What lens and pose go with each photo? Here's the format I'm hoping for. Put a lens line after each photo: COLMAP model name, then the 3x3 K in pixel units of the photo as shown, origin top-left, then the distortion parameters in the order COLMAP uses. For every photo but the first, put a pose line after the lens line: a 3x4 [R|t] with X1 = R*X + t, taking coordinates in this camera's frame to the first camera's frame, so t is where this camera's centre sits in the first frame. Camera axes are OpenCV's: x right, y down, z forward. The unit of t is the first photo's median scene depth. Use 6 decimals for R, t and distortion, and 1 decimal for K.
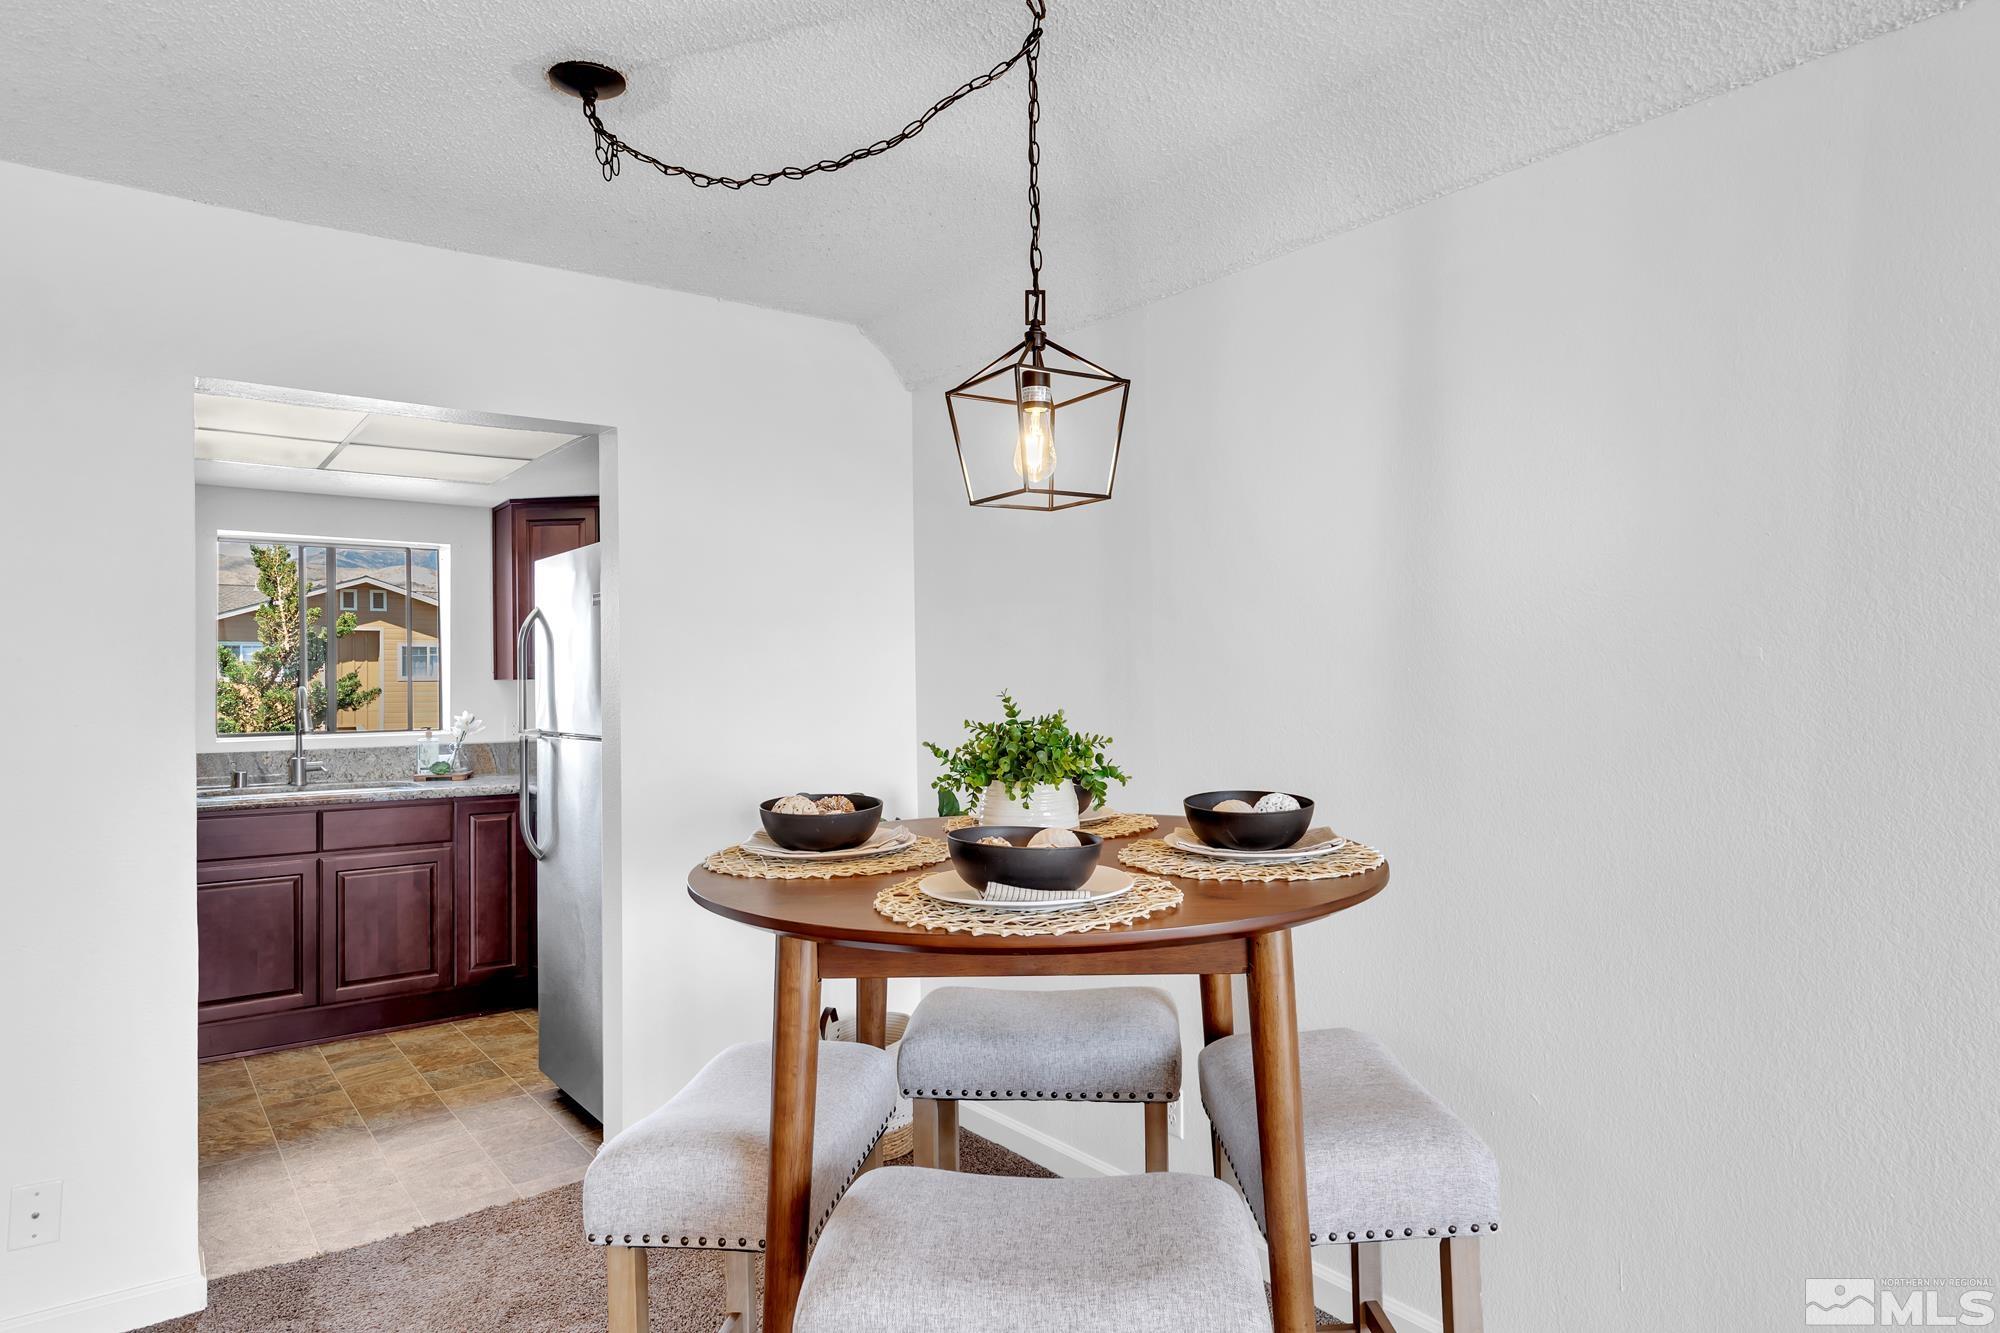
lens RADIAL K [[1111.8, 0, 1000.0], [0, 1111.8, 666.5], [0, 0, 1]] dist [0.001451, 0.000563]
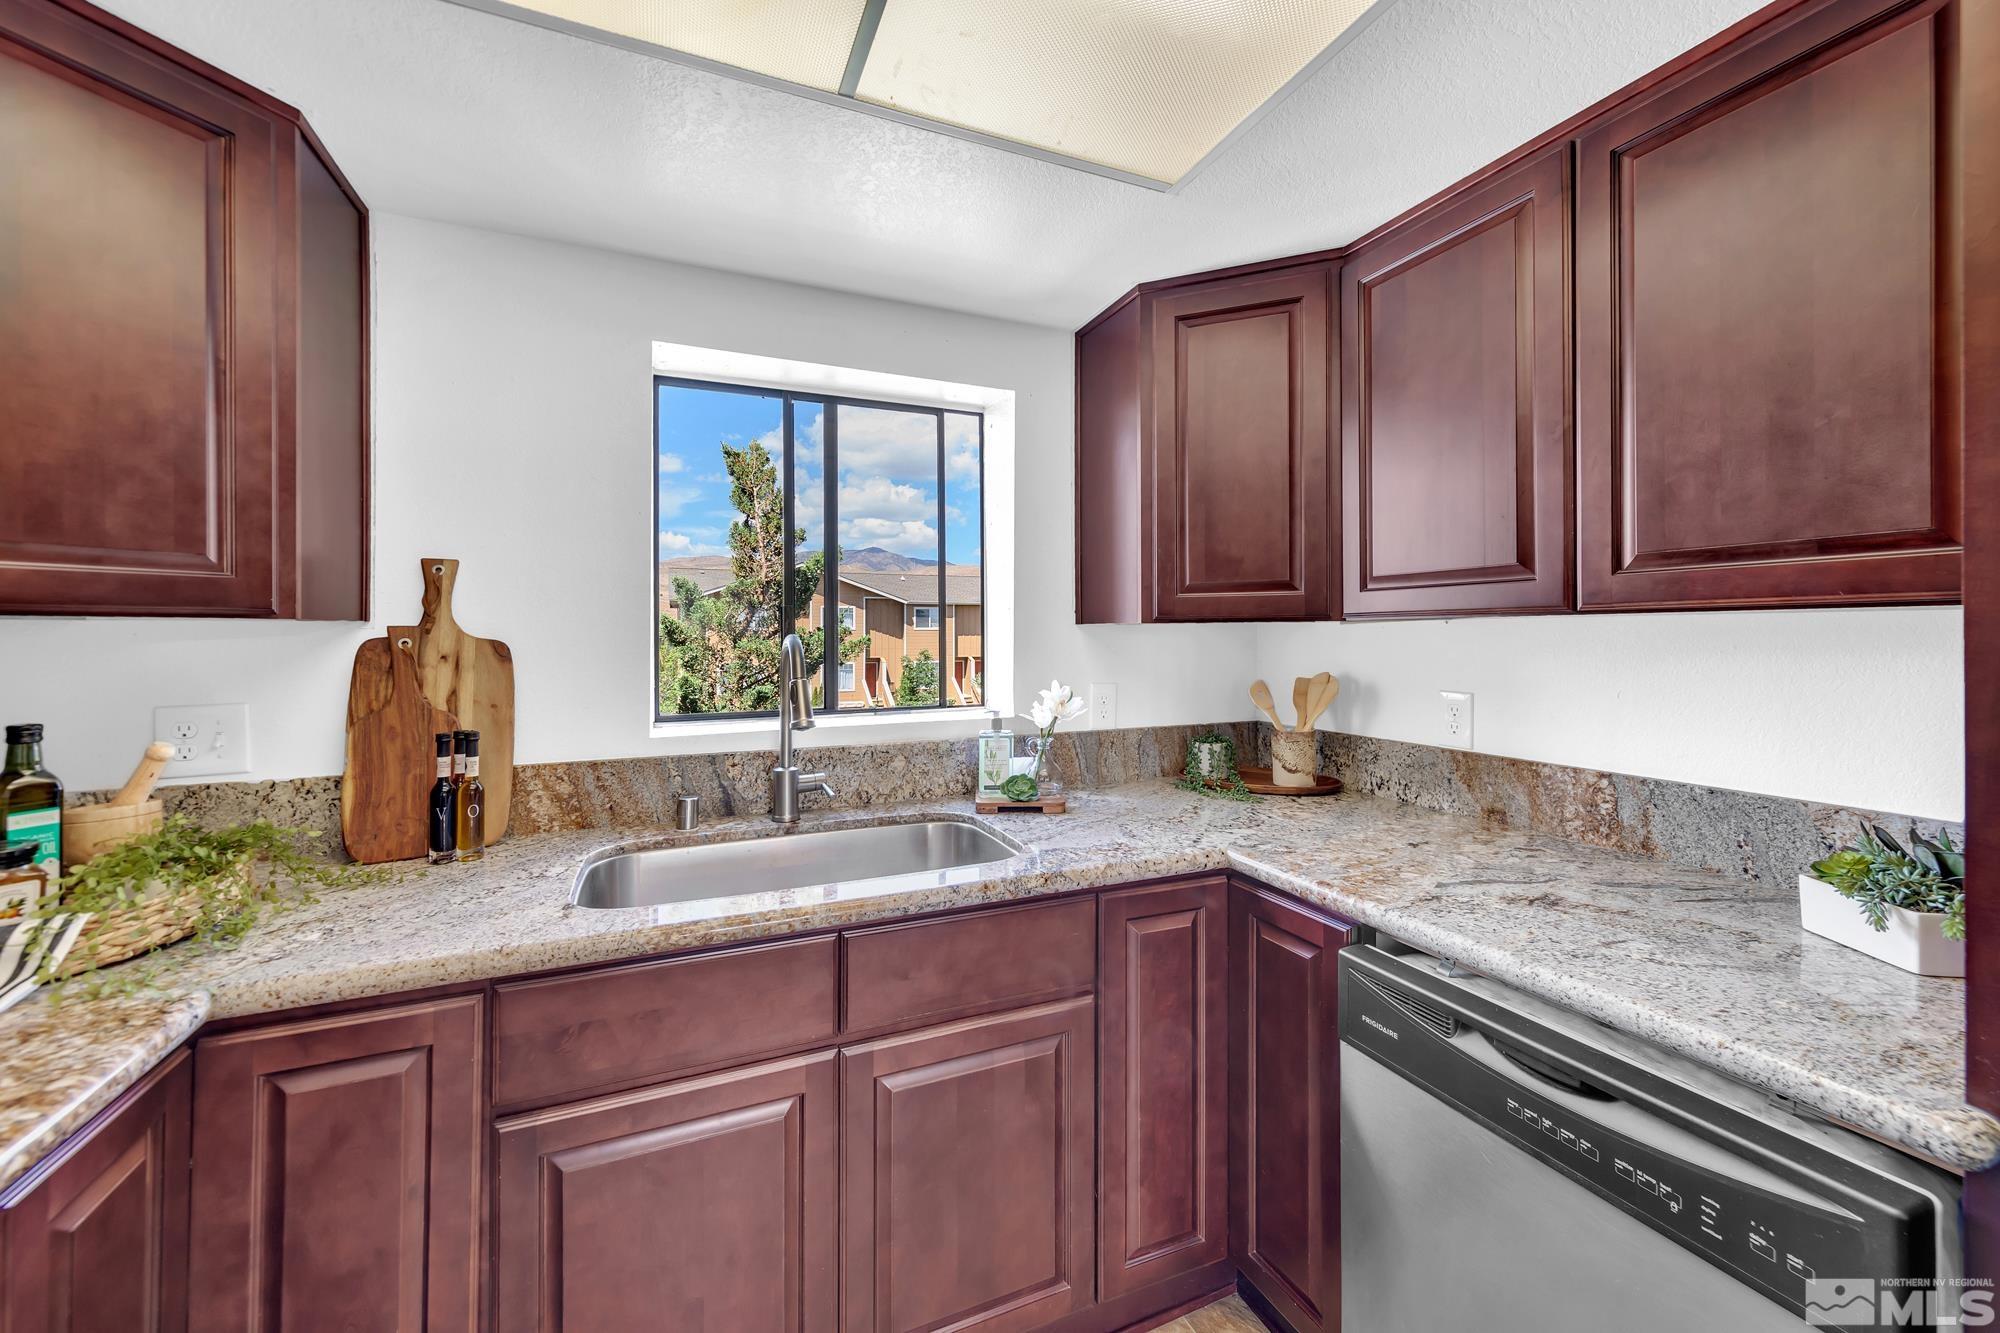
lens RADIAL K [[759.7, 0, 996.9], [0, 759.7, 627.3], [0, 0, 1]] dist [-0.023356, 0.000007]
pose [[0.964672, 0.005569, -0.263393, -0.455128], [-0.005784, 0.999983, -0.000044, 0.015710], [0.263389, 0.001566, 0.964689, 0.703403]]
